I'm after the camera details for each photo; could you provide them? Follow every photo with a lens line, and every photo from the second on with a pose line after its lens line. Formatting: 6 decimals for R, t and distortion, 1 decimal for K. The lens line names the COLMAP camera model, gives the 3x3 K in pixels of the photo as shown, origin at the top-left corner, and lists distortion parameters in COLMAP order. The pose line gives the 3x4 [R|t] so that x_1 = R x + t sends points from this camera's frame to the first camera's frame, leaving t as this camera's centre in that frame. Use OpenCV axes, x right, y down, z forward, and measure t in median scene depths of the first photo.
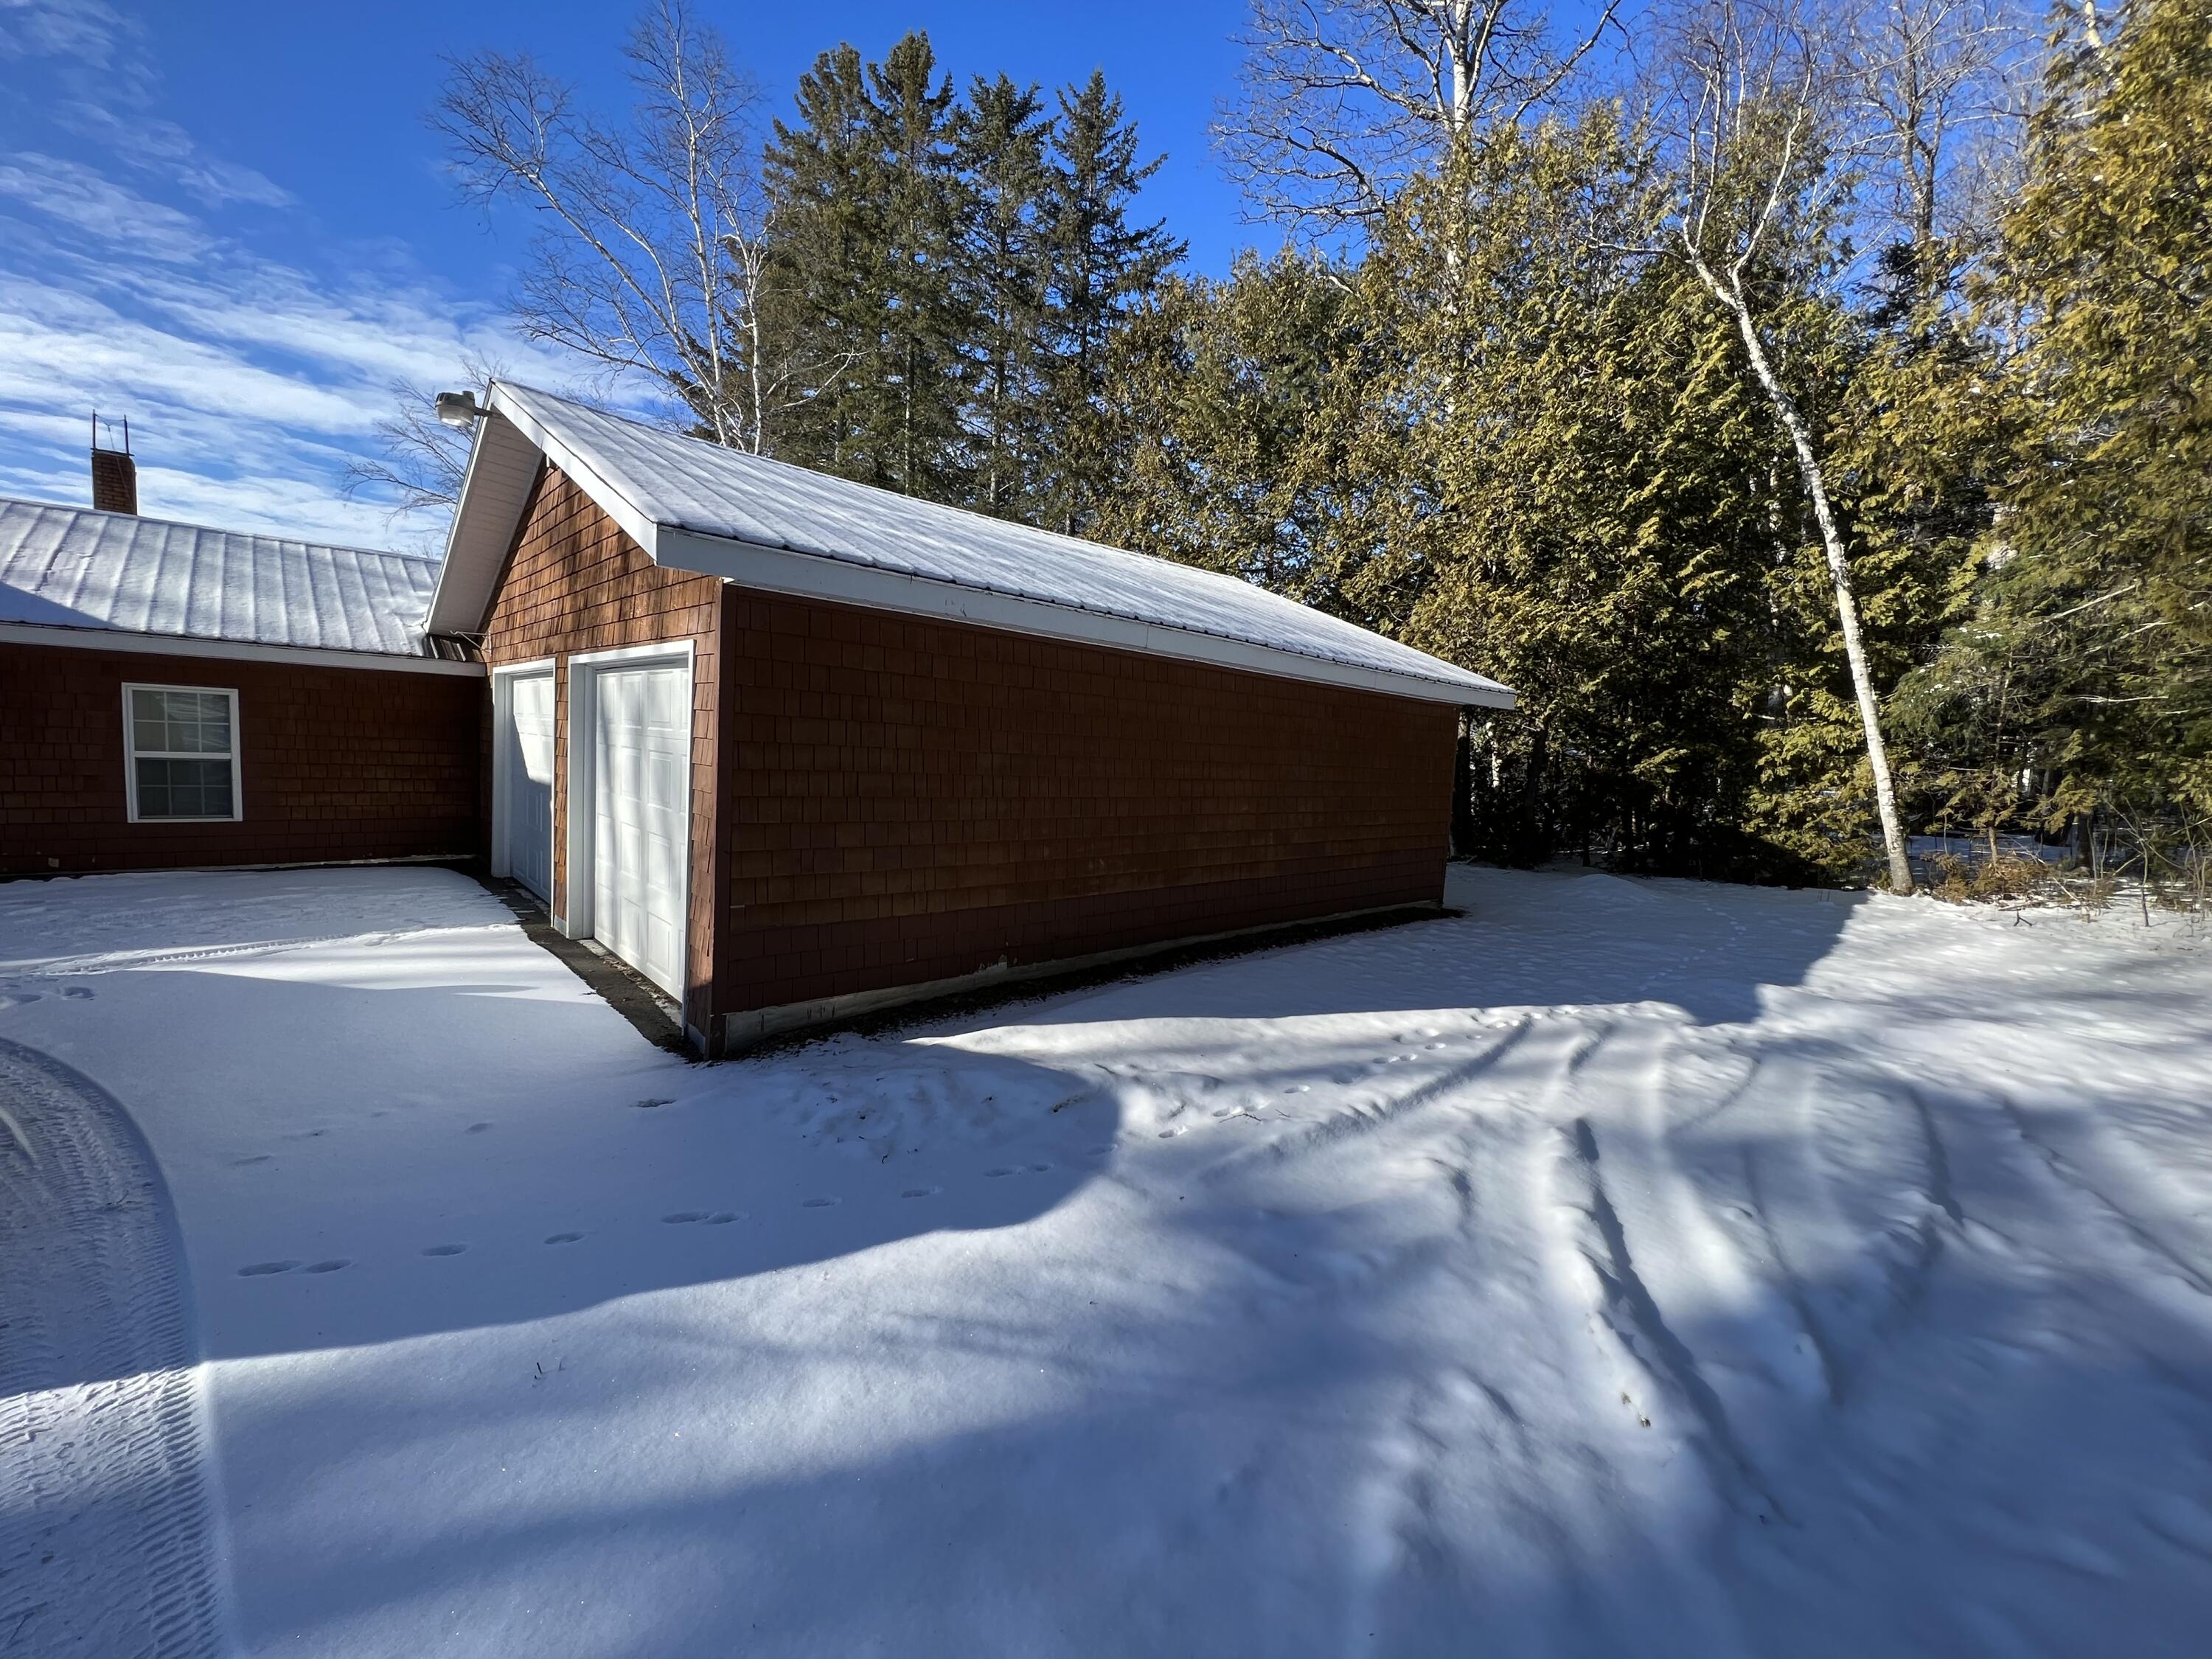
lens RADIAL K [[883.5, 0, 1102.3], [0, 883.5, 821.5], [0, 0, 1]] dist [-0.002004, 0.000262]
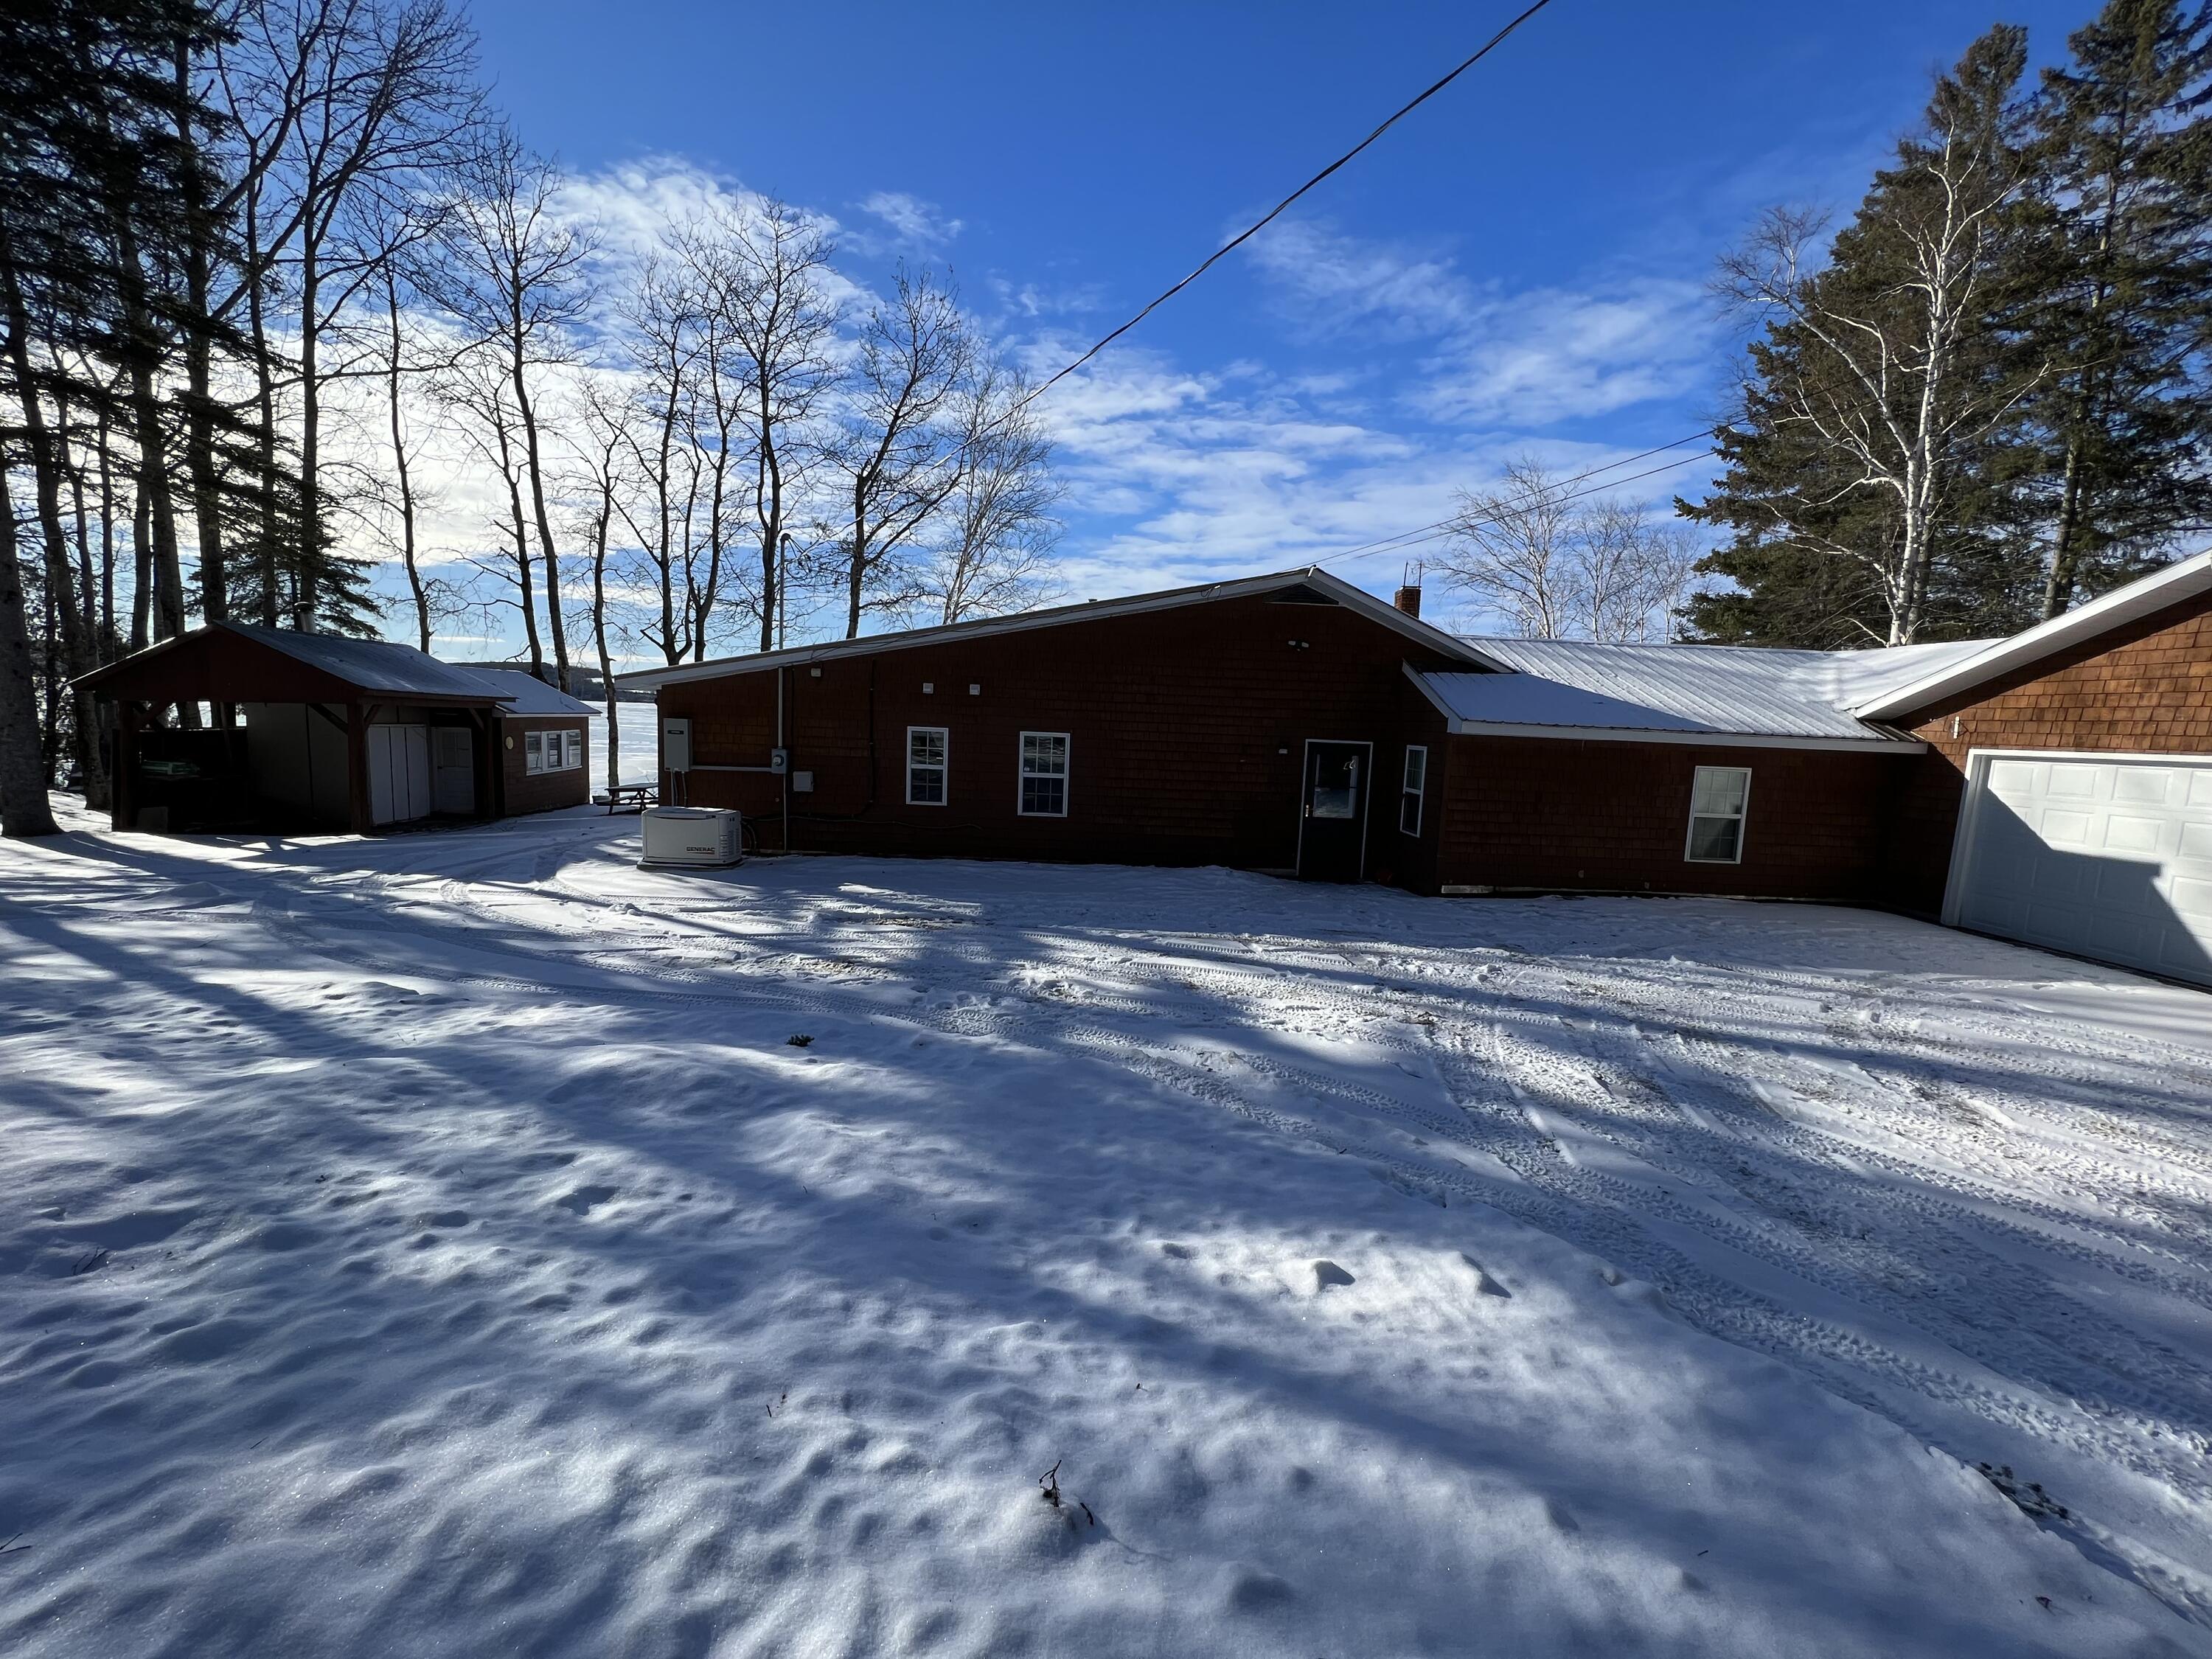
lens RADIAL K [[880.2, 0, 1101.6], [0, 880.2, 821.6], [0, 0, 1]] dist [-0.000337, -0.000507]
pose [[0.736728, 0.054357, -0.674001, -0.372562], [-0.061991, 0.997996, 0.012725, -0.010379], [0.673341, 0.032407, 0.738621, -0.320250]]
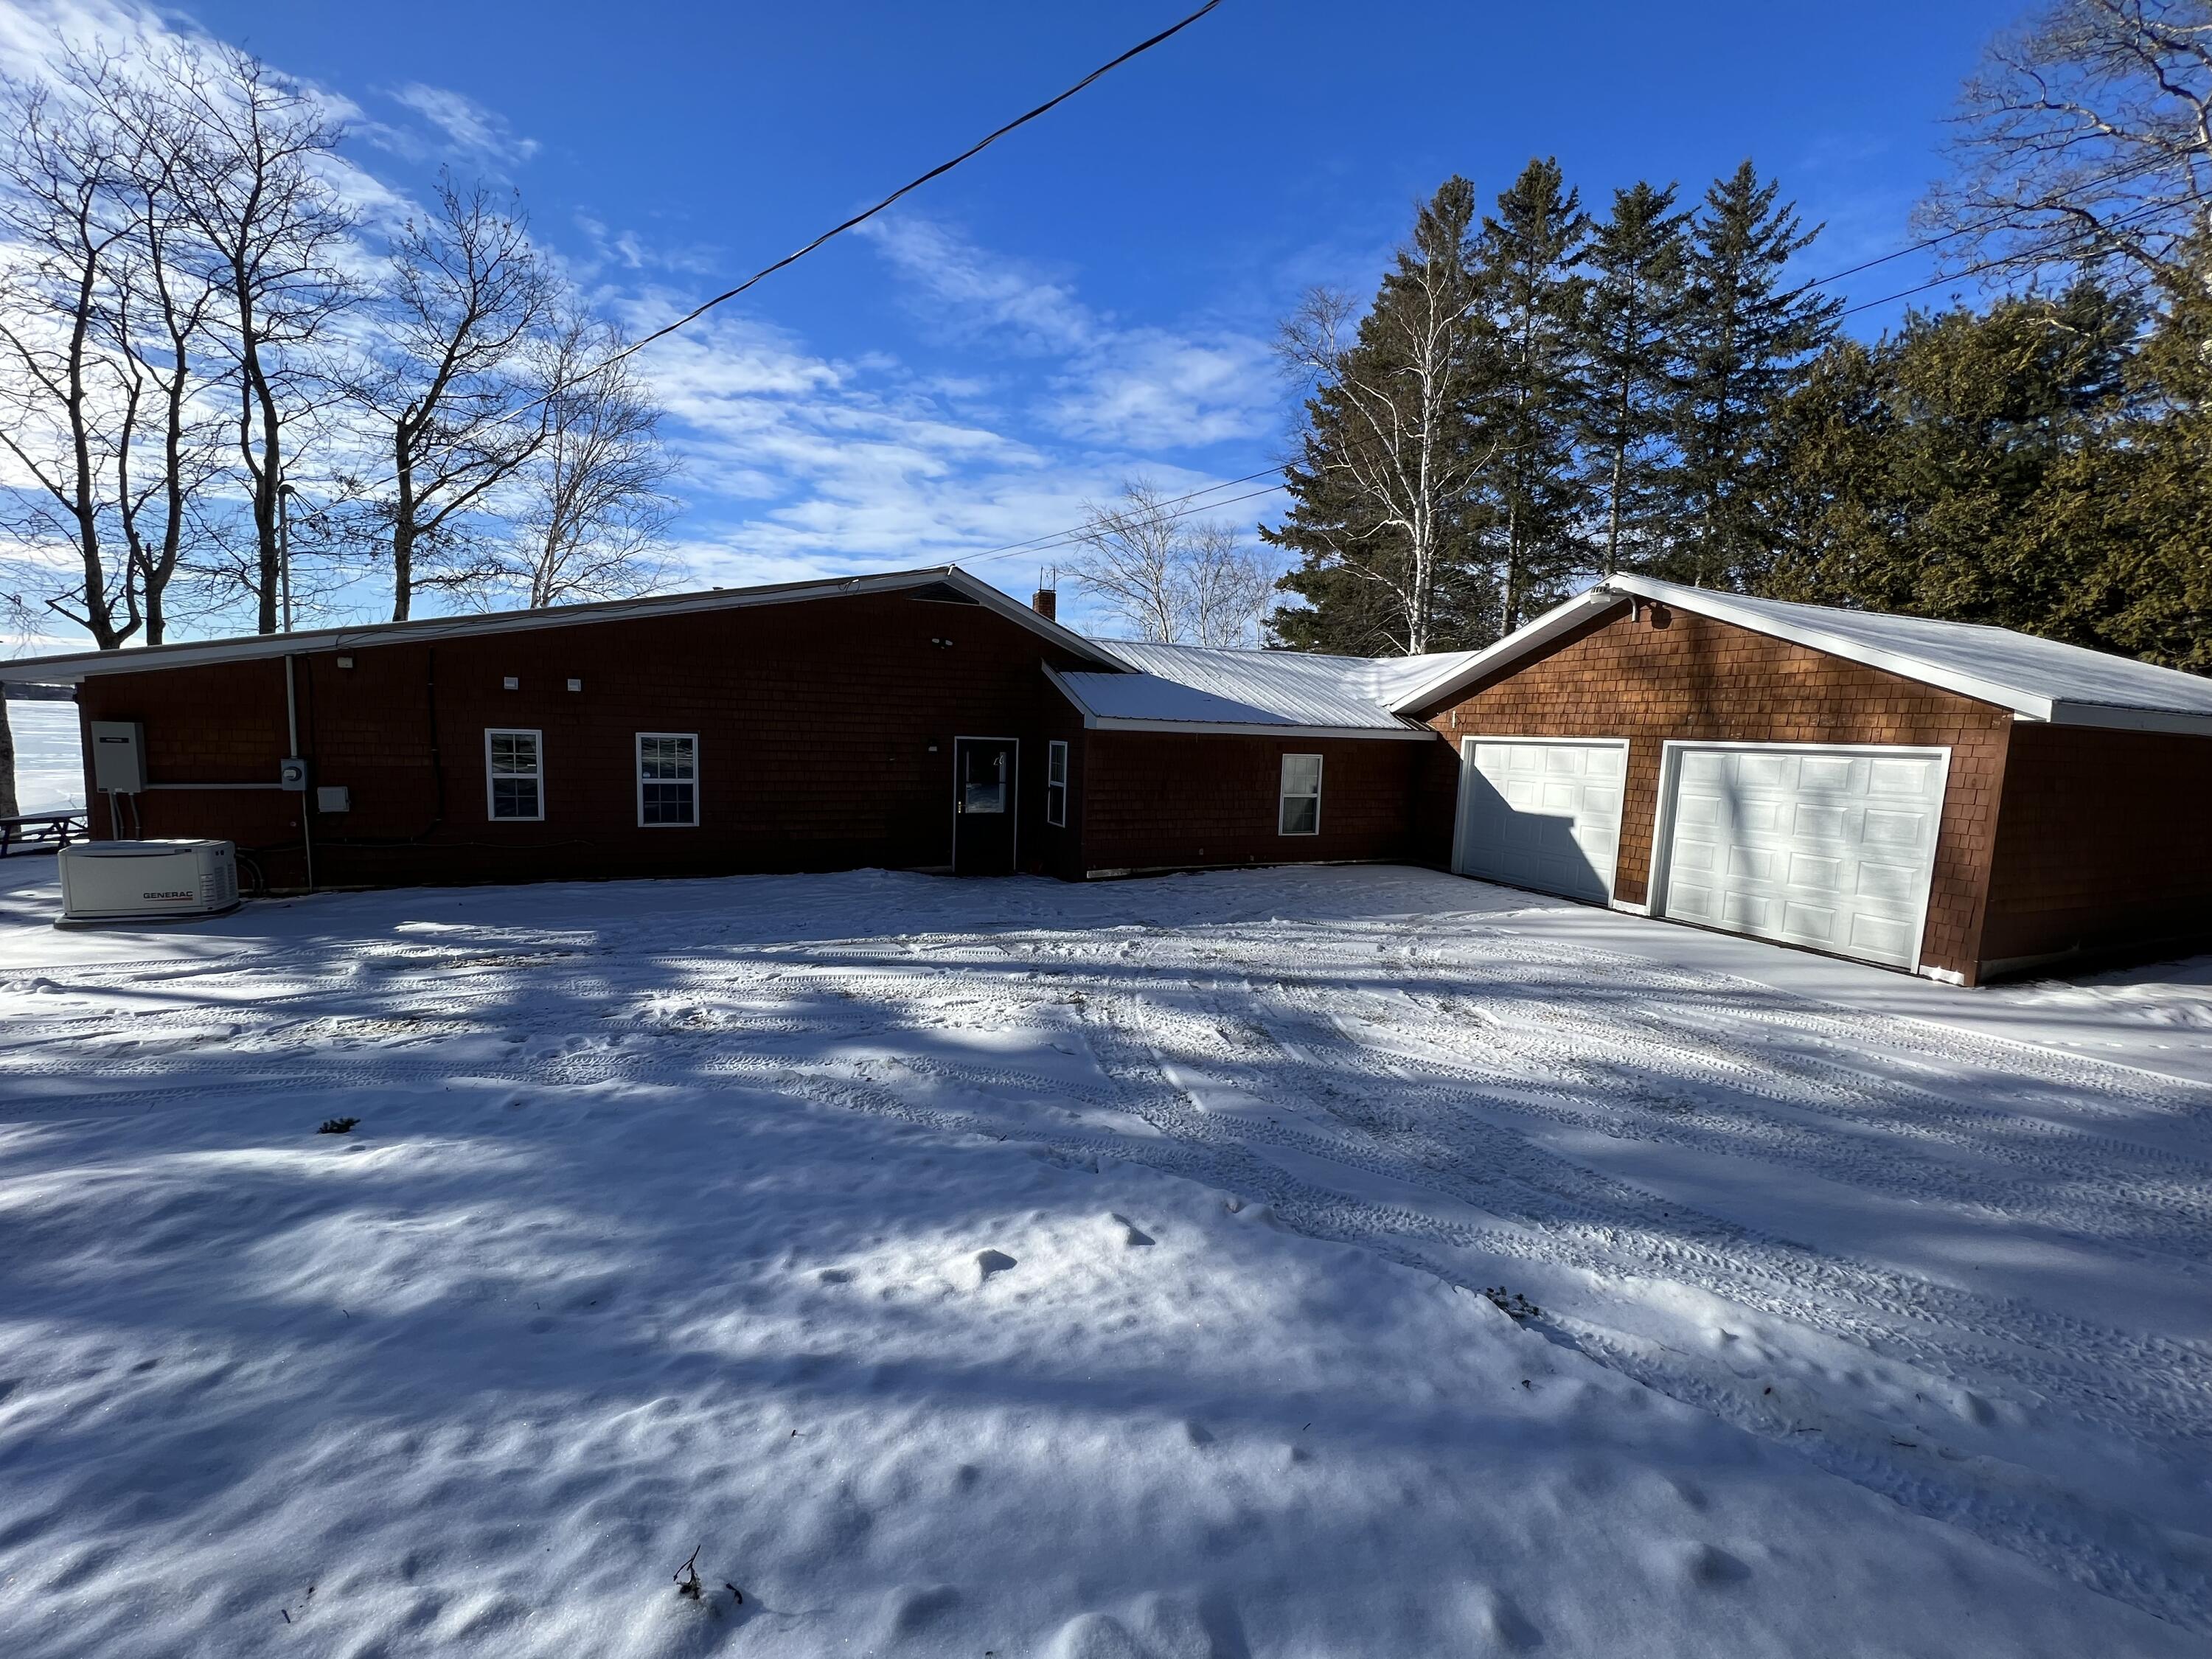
lens RADIAL K [[880.2, 0, 1101.6], [0, 880.2, 821.6], [0, 0, 1]] dist [-0.000337, -0.000507]
pose [[0.937406, 0.011092, -0.348060, -0.370666], [-0.011457, 0.999934, 0.001011, -0.010614], [0.348049, 0.003040, 0.937472, -0.316879]]
